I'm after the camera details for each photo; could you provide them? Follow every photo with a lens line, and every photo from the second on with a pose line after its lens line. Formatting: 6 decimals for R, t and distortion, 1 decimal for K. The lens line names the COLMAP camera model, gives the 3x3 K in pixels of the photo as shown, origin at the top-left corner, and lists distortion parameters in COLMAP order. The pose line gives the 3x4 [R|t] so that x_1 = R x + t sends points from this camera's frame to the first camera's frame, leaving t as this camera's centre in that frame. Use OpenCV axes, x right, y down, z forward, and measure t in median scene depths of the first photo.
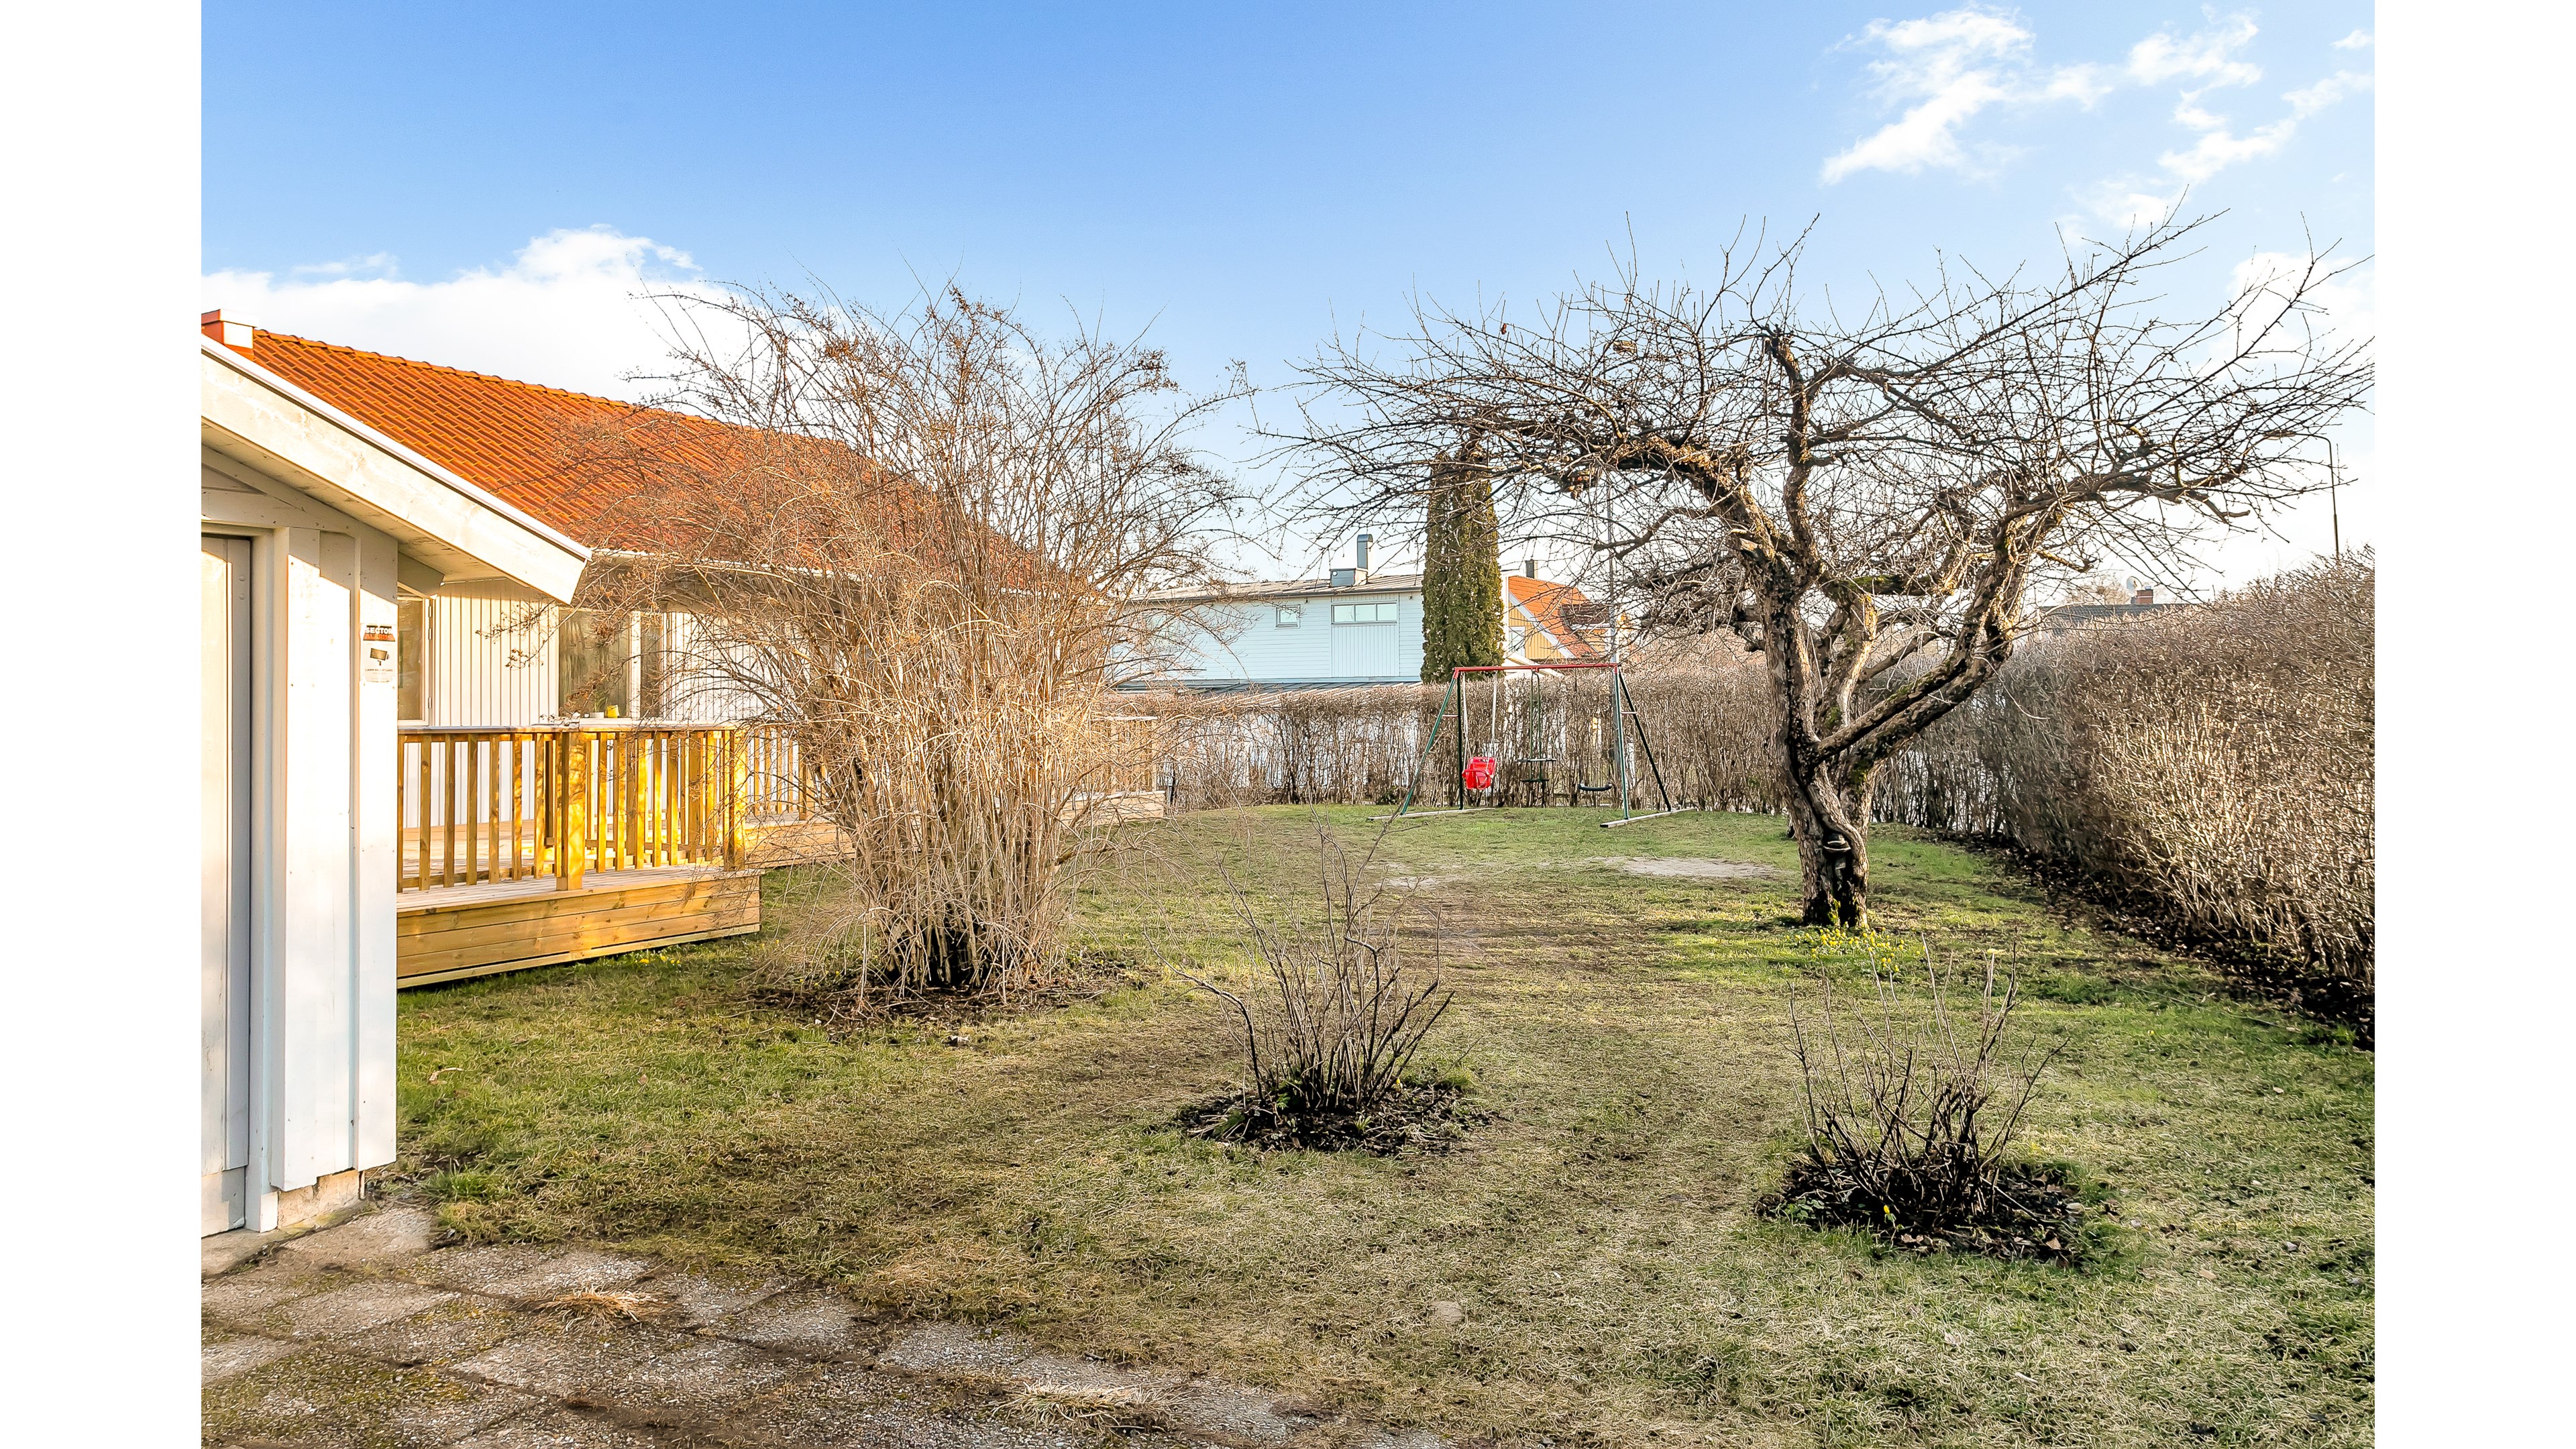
lens RADIAL K [[1659.7, 0, 1285.6], [0, 1659.7, 677.8], [0, 0, 1]] dist [0.007095, 0.000473]
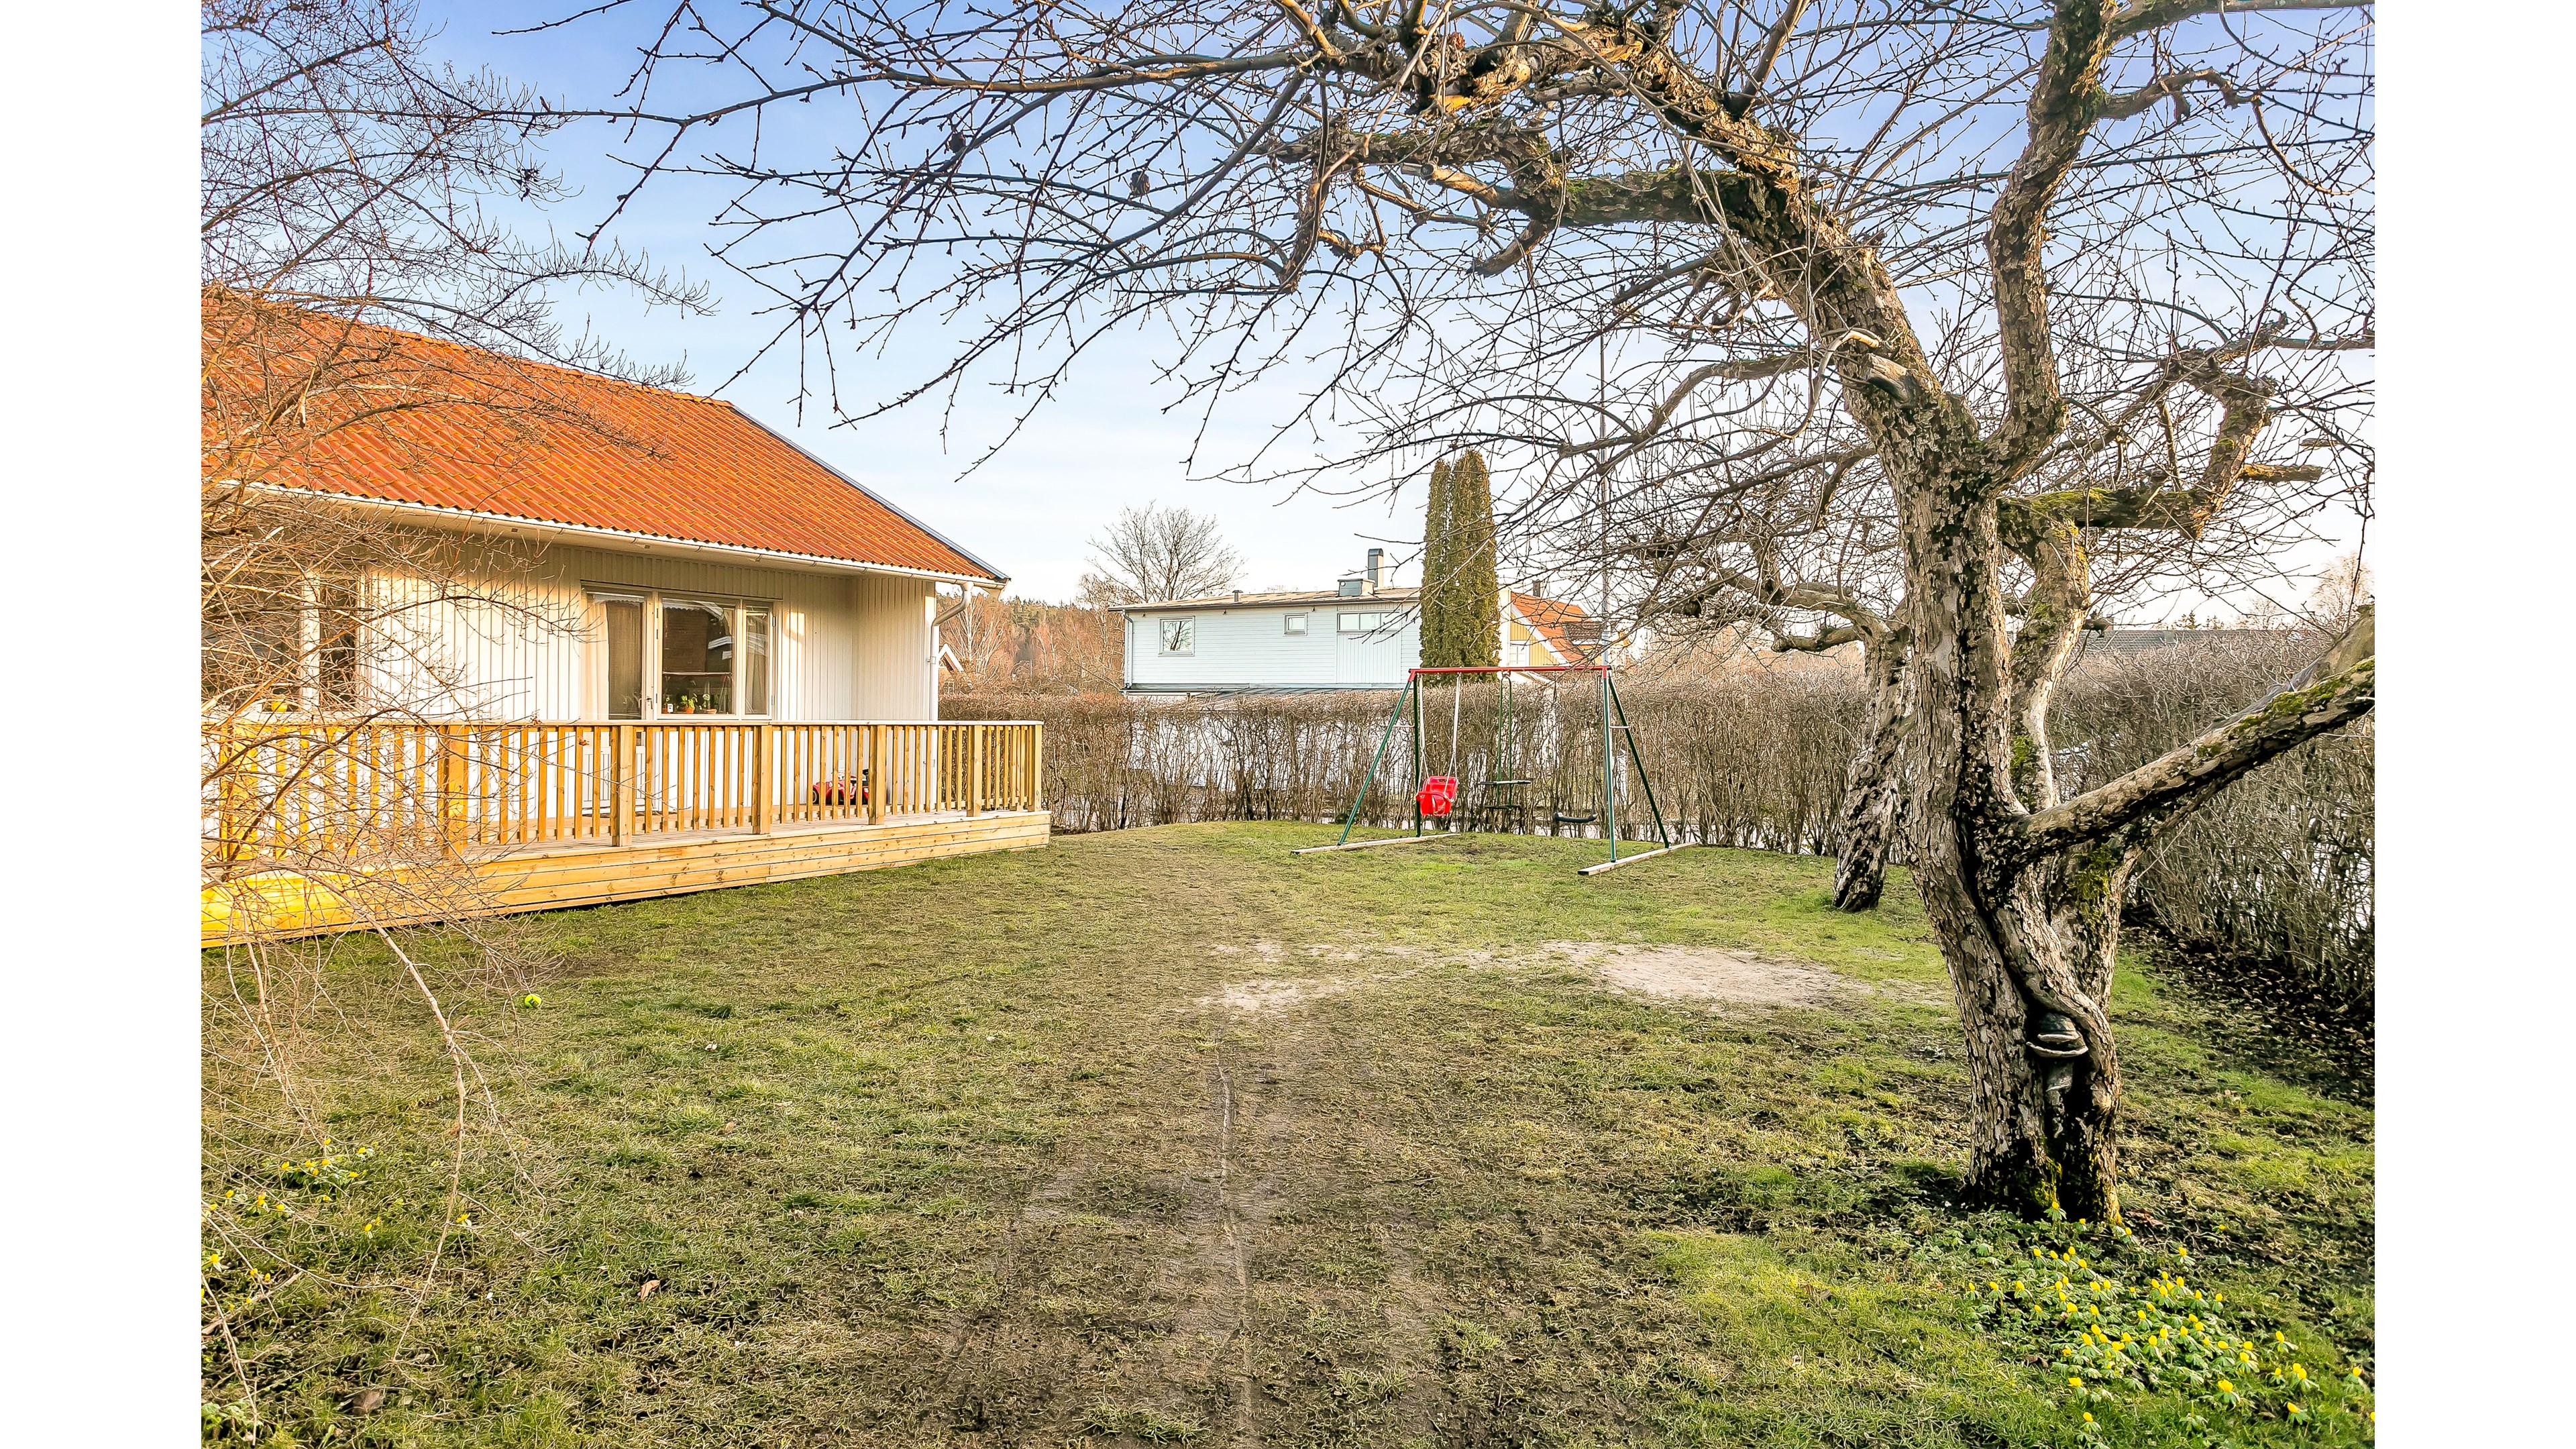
lens RADIAL K [[1386.1, 0, 1286.1], [0, 1386.1, 715.1], [0, 0, 1]] dist [-0.006130, 0.000195]
pose [[0.999179, 0.017918, -0.036348, 0.131785], [-0.017134, 0.999616, 0.021779, 0.006608], [0.036724, -0.021138, 0.999102, 0.612742]]
